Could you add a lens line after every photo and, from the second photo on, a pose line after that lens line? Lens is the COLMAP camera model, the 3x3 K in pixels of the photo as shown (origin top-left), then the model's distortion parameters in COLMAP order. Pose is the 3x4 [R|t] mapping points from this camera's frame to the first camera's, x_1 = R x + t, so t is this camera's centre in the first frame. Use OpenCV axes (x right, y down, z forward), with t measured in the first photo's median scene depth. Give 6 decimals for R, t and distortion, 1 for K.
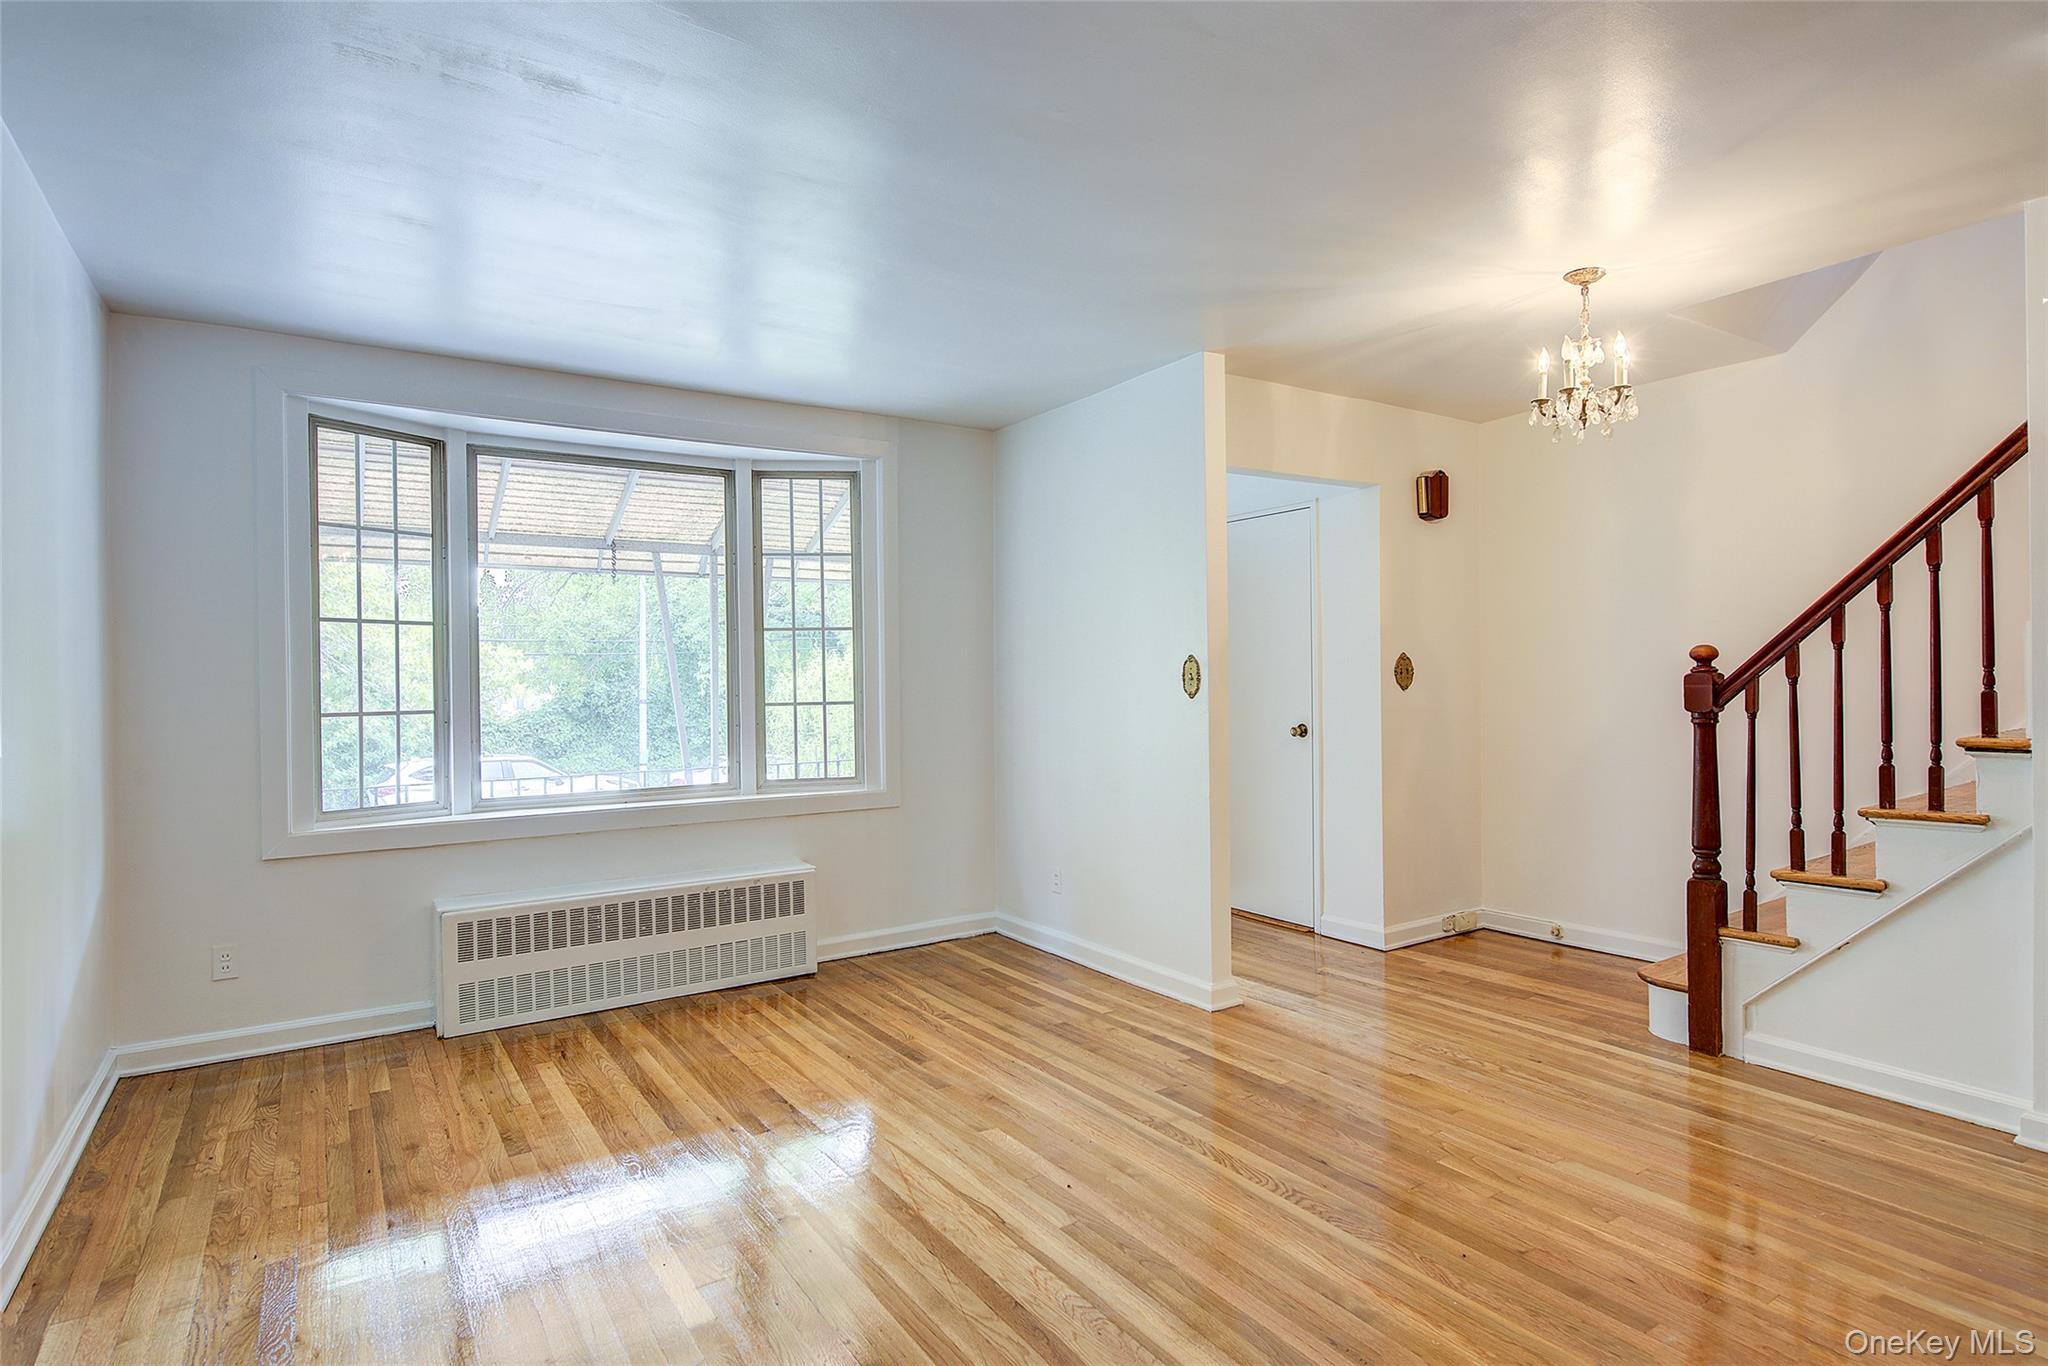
lens RADIAL K [[1051.2, 0, 1014.9], [0, 1051.2, 681.5], [0, 0, 1]] dist [0.002721, -0.001357]
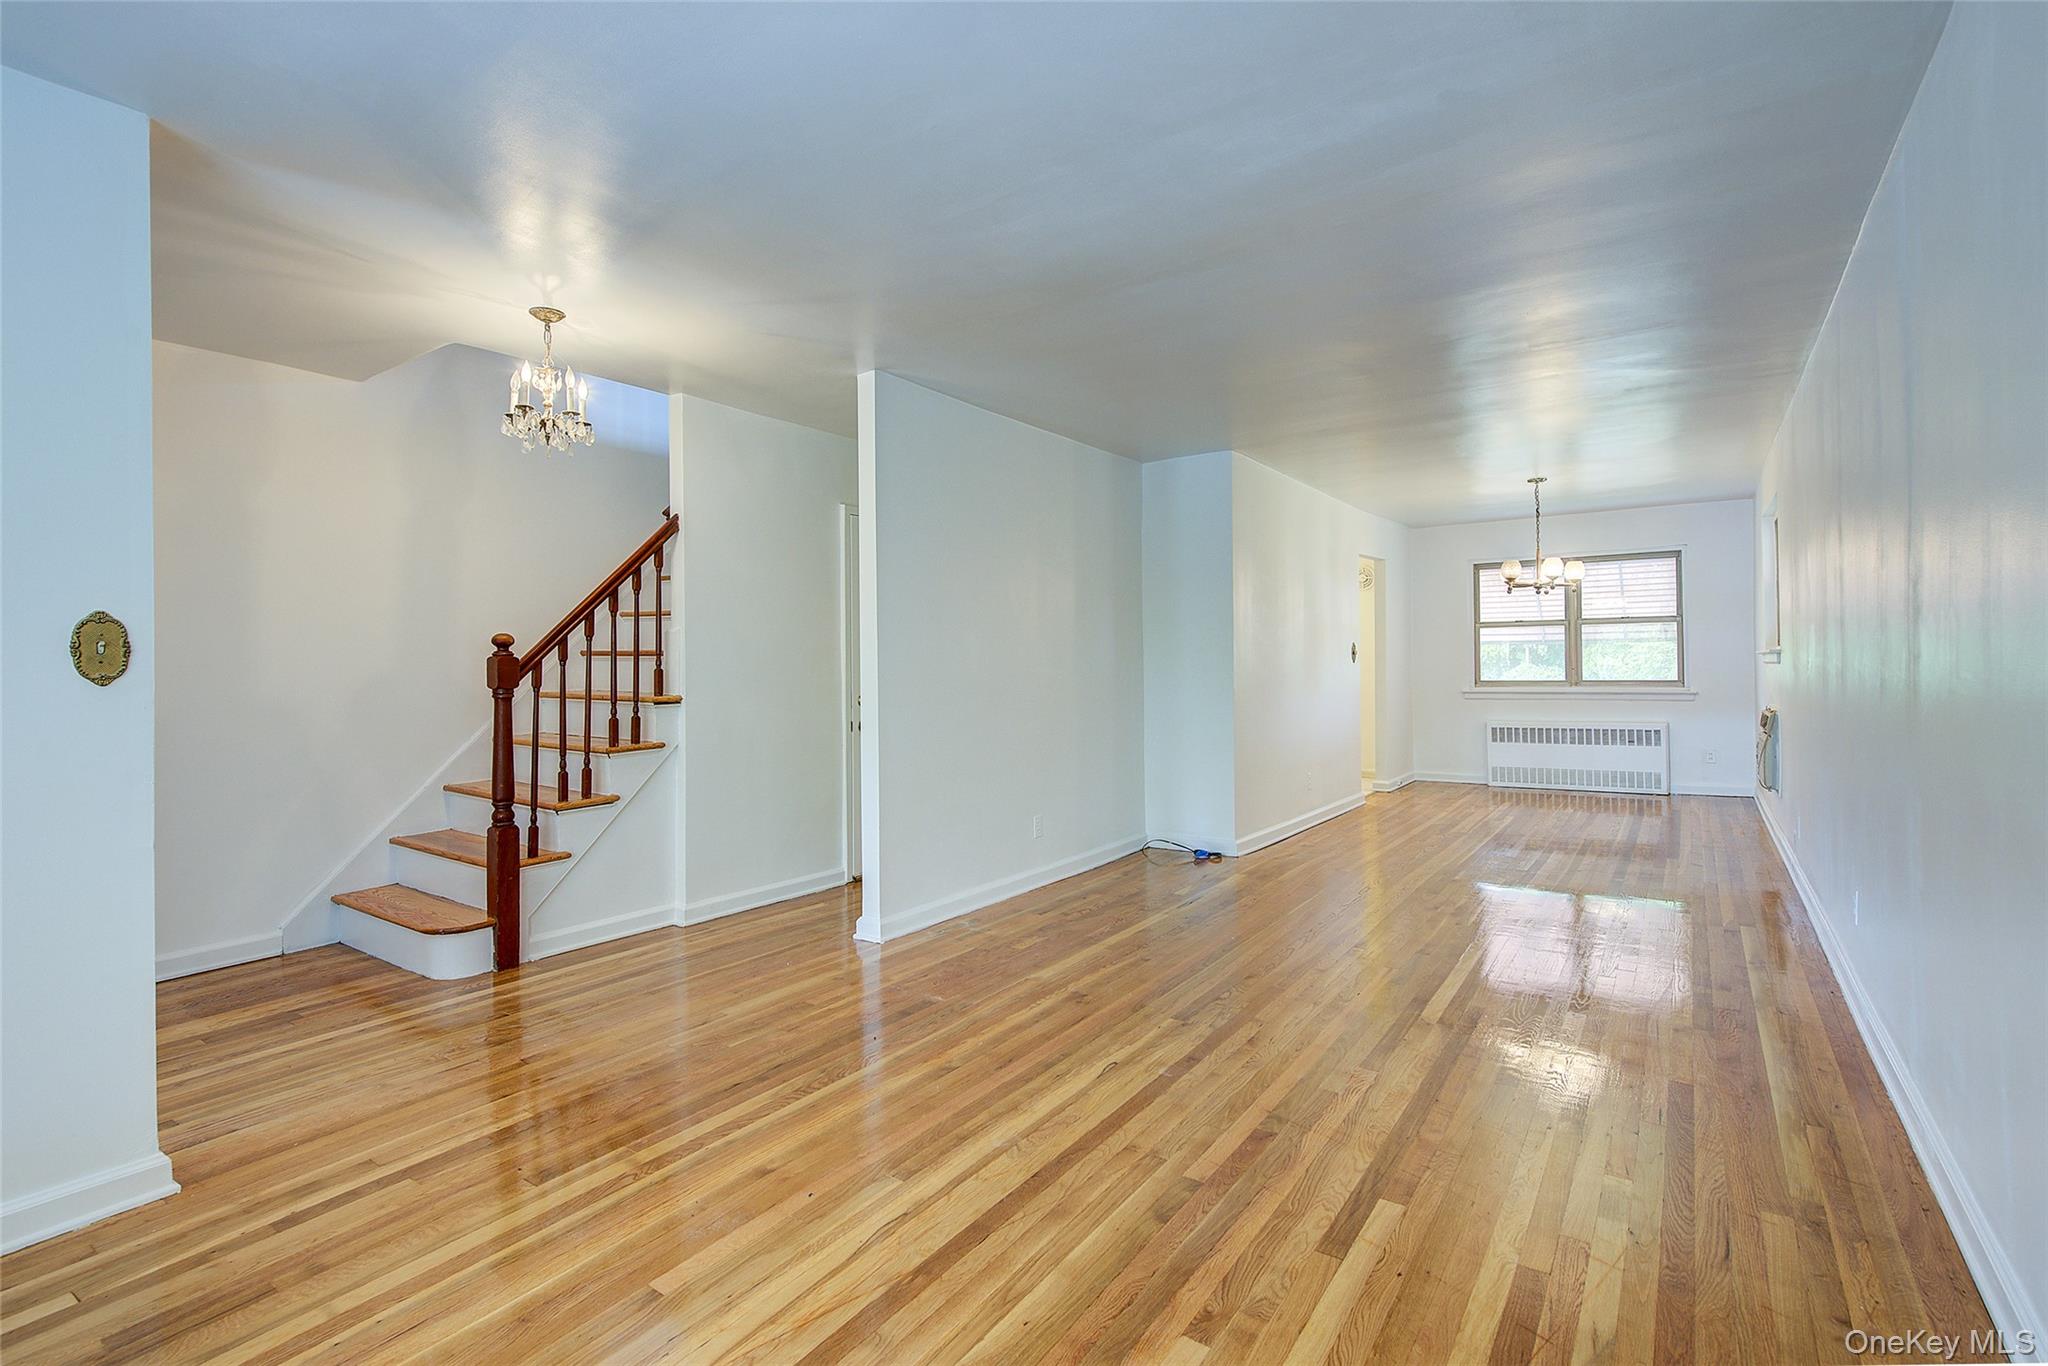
lens RADIAL K [[946.4, 0, 1038.3], [0, 946.4, 660.4], [0, 0, 1]] dist [0.000978, -0.001271]
pose [[-0.378941, 0.017033, 0.925264, -0.518844], [0.016560, 0.999795, -0.011623, 0.016767], [-0.925273, 0.010918, -0.379146, 0.733697]]
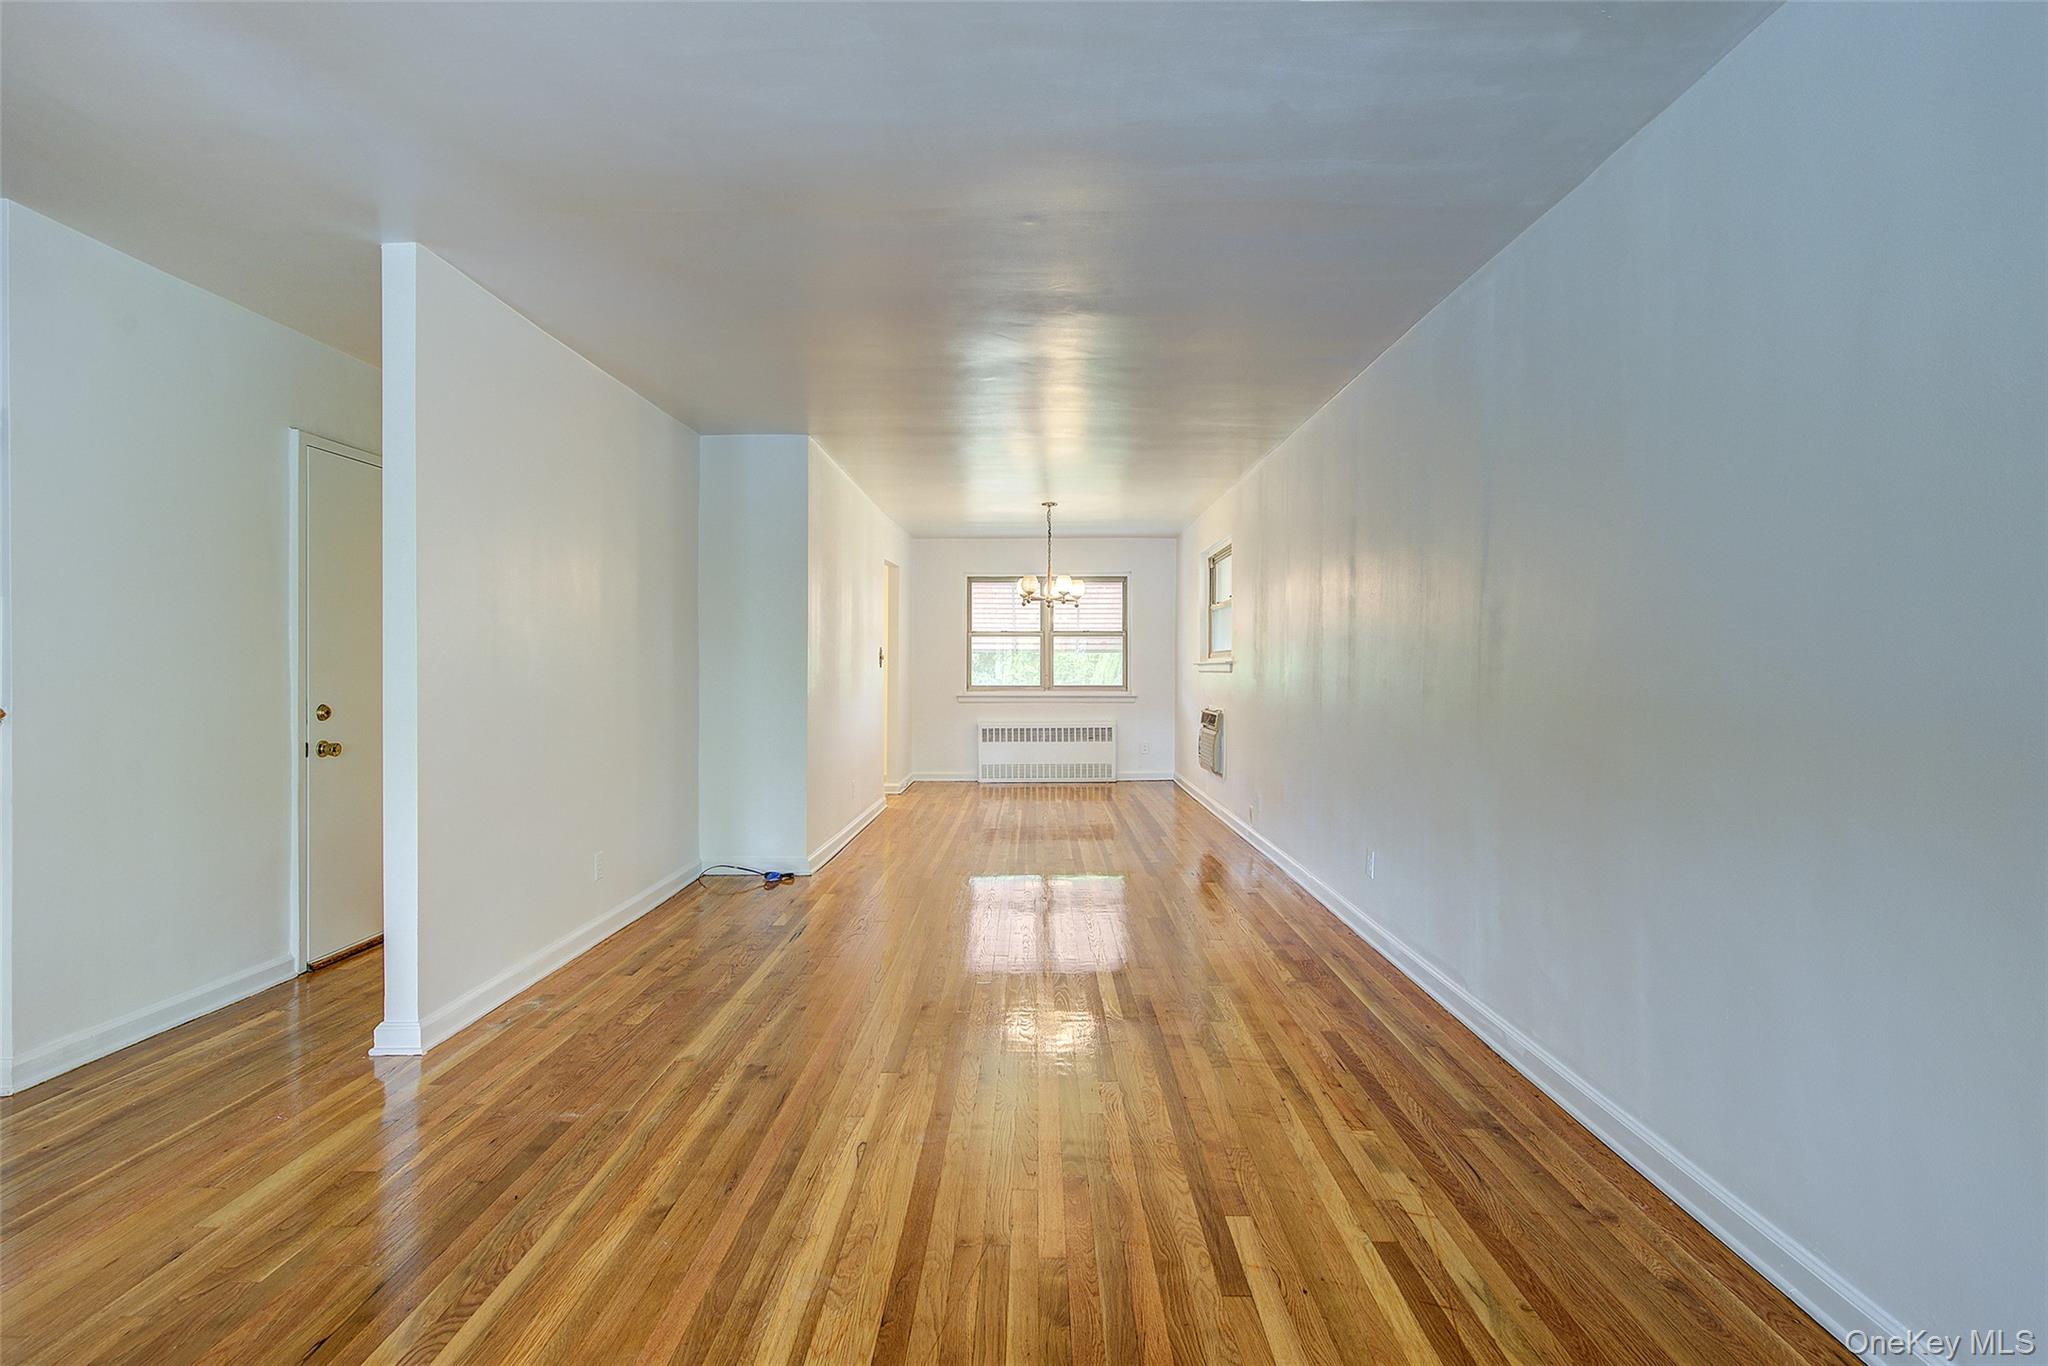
lens RADIAL K [[946.4, 0, 1025.2], [0, 946.4, 682.8], [0, 0, 1]] dist [0.000978, -0.001271]
pose [[-0.828910, -0.002914, 0.559374, -0.294545], [0.006584, 0.999866, 0.014965, 0.013195], [-0.559343, 0.016088, -0.828780, 0.847444]]
